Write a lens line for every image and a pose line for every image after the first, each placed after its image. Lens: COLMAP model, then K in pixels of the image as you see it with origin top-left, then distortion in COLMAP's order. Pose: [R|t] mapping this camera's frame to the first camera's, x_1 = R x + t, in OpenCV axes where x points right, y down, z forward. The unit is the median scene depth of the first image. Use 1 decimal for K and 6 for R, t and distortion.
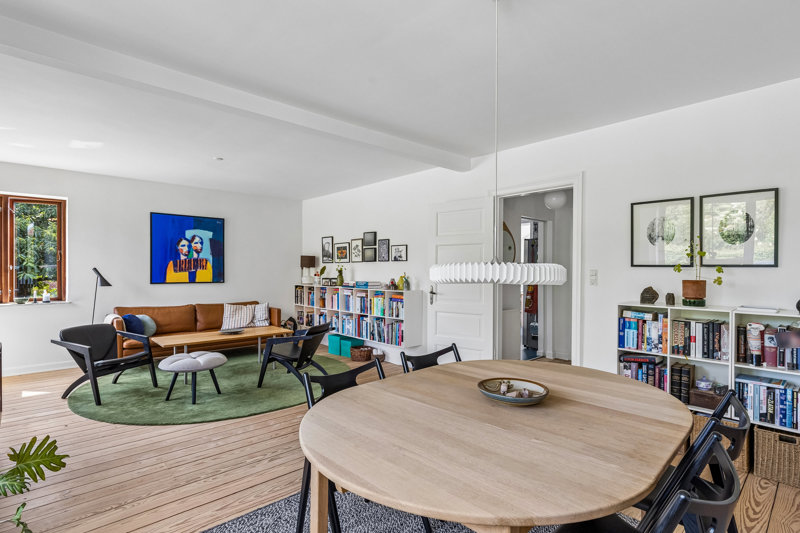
lens RADIAL K [[403.2, 0, 400.0], [0, 403.2, 266.5], [0, 0, 1]] dist [-0.002285, -0.000768]
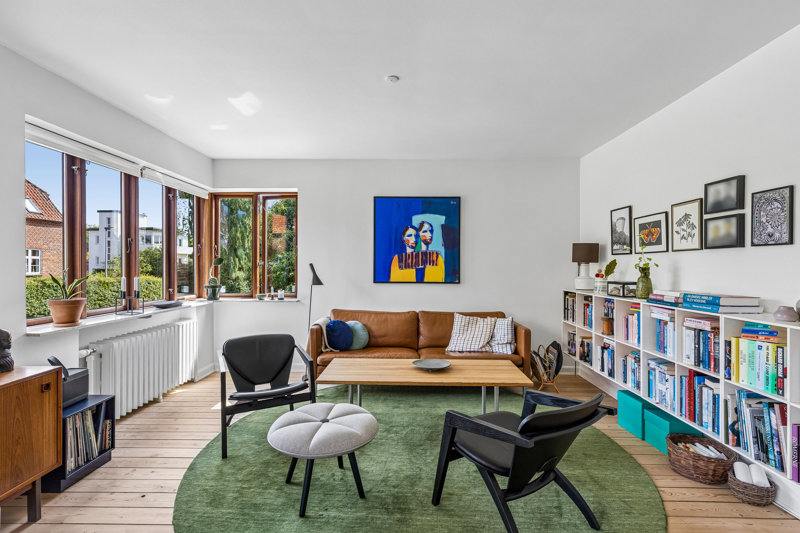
lens RADIAL K [[371.1, 0, 400.0], [0, 371.1, 266.5], [0, 0, 1]] dist [0.002075, -0.000044]
pose [[0.719665, 0.002862, -0.694315, -0.046309], [0.002687, 0.999973, 0.006907, 0.004003], [0.694316, -0.006836, 0.719638, 0.459797]]
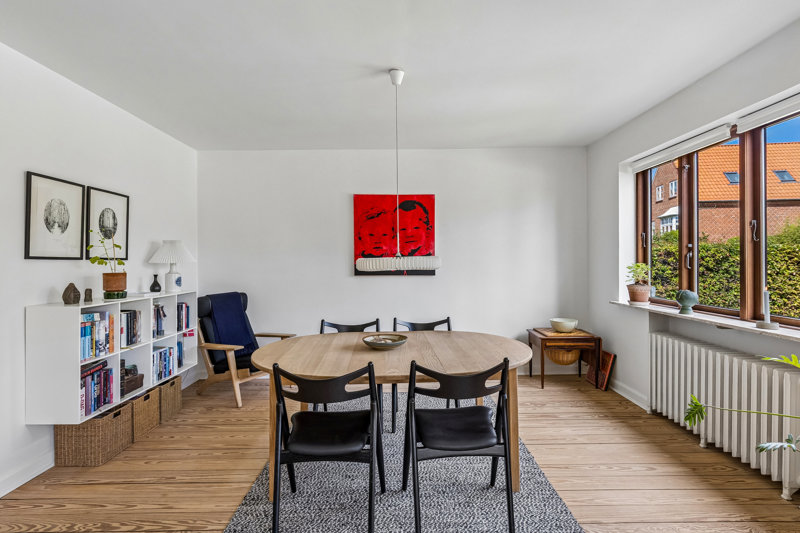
lens RADIAL K [[389.4, 0, 400.0], [0, 389.4, 266.5], [0, 0, 1]] dist [0.000180, -0.000047]
pose [[-0.732681, -0.006220, 0.680544, -0.512182], [-0.001076, 0.999968, 0.007981, 0.010533], [-0.680571, 0.005115, -0.732664, 1.386304]]
